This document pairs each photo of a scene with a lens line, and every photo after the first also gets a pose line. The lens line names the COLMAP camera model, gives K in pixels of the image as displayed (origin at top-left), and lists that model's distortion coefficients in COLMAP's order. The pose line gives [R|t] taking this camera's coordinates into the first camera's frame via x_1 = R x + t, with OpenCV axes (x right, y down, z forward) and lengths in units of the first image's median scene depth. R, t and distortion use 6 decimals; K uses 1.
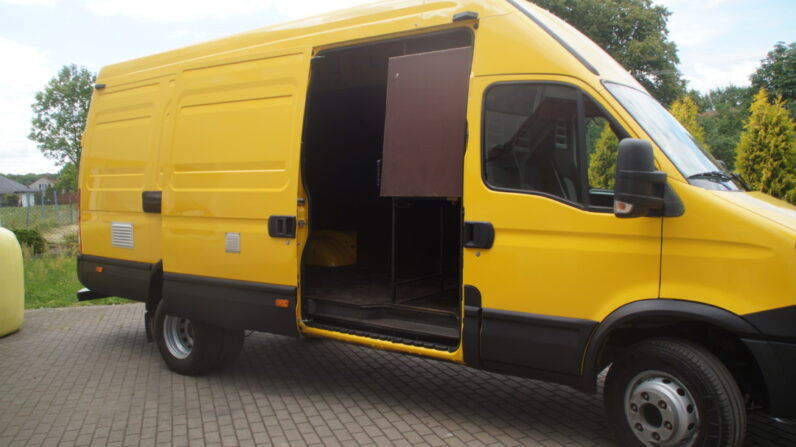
lens RADIAL K [[617.7, 0, 398.2], [0, 617.7, 222.3], [0, 0, 1]] dist [-0.128722, 0.014636]
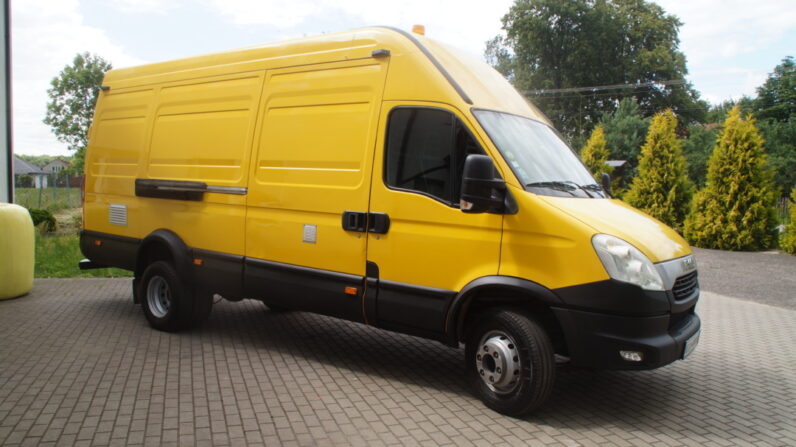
lens RADIAL K [[617.7, 0, 399.4], [0, 617.7, 225.3], [0, 0, 1]] dist [-0.128722, 0.014636]
pose [[0.998955, 0.043631, -0.013626, 0.123600], [-0.043499, 0.999005, 0.009844, 0.006699], [0.014042, -0.009241, 0.999859, -0.196472]]
